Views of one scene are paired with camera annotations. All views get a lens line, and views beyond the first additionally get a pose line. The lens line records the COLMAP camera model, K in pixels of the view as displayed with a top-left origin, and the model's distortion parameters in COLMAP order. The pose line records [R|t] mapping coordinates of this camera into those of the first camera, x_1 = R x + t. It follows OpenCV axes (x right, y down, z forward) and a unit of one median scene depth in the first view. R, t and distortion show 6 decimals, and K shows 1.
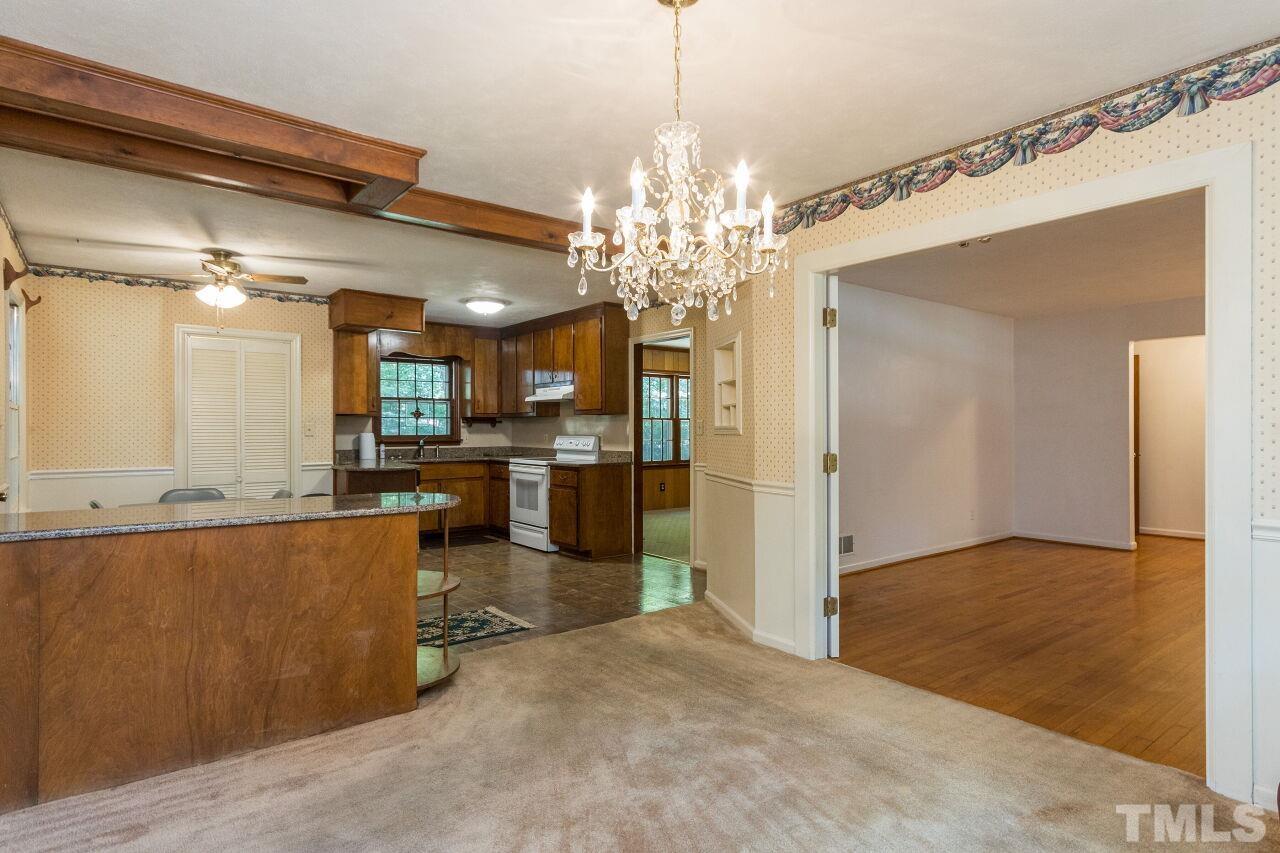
lens RADIAL K [[692.5, 0, 633.2], [0, 692.5, 427.5], [0, 0, 1]] dist [0.006849, 0.000193]
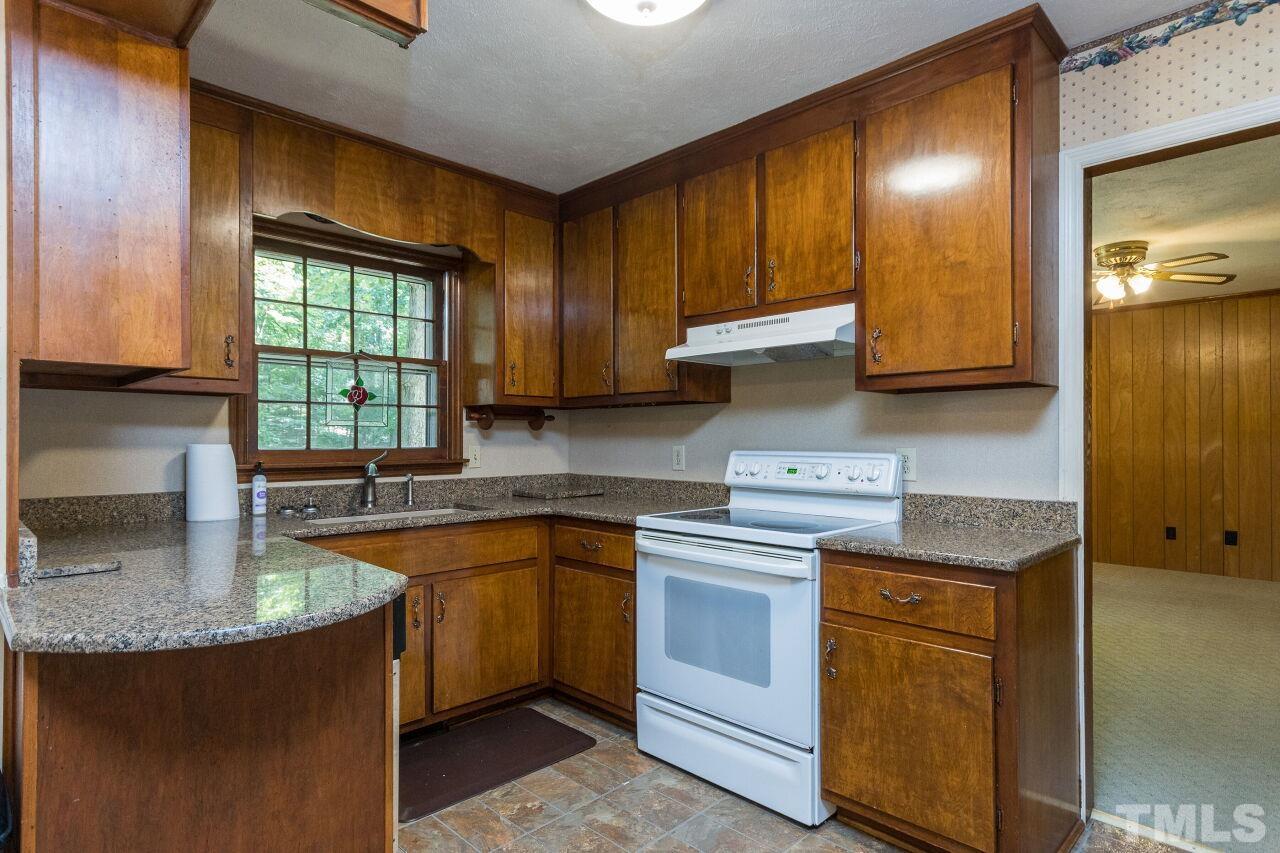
lens RADIAL K [[692.5, 0, 629.4], [0, 692.5, 433.2], [0, 0, 1]] dist [0.006849, 0.000193]
pose [[0.992618, 0.001834, 0.121269, -0.212297], [-0.000903, 0.999970, -0.007731, 0.005036], [-0.121280, 0.007564, 0.992590, 0.610219]]
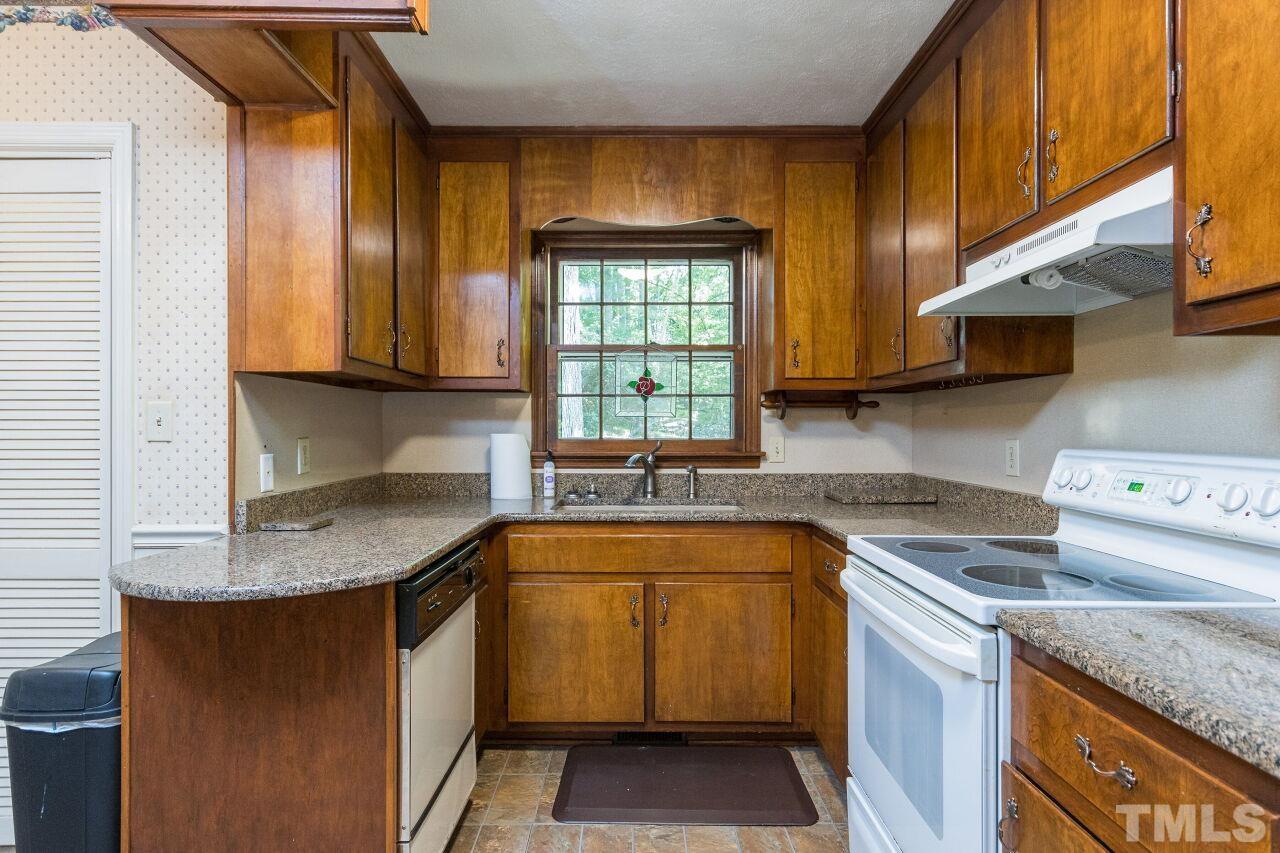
lens RADIAL K [[692.5, 0, 631.8], [0, 692.5, 428.7], [0, 0, 1]] dist [0.006849, 0.000193]
pose [[0.786425, 0.001766, -0.617684, -0.076510], [-0.002244, 0.999997, 0.000001, 0.004915], [0.617682, 0.001385, 0.786427, 0.701965]]
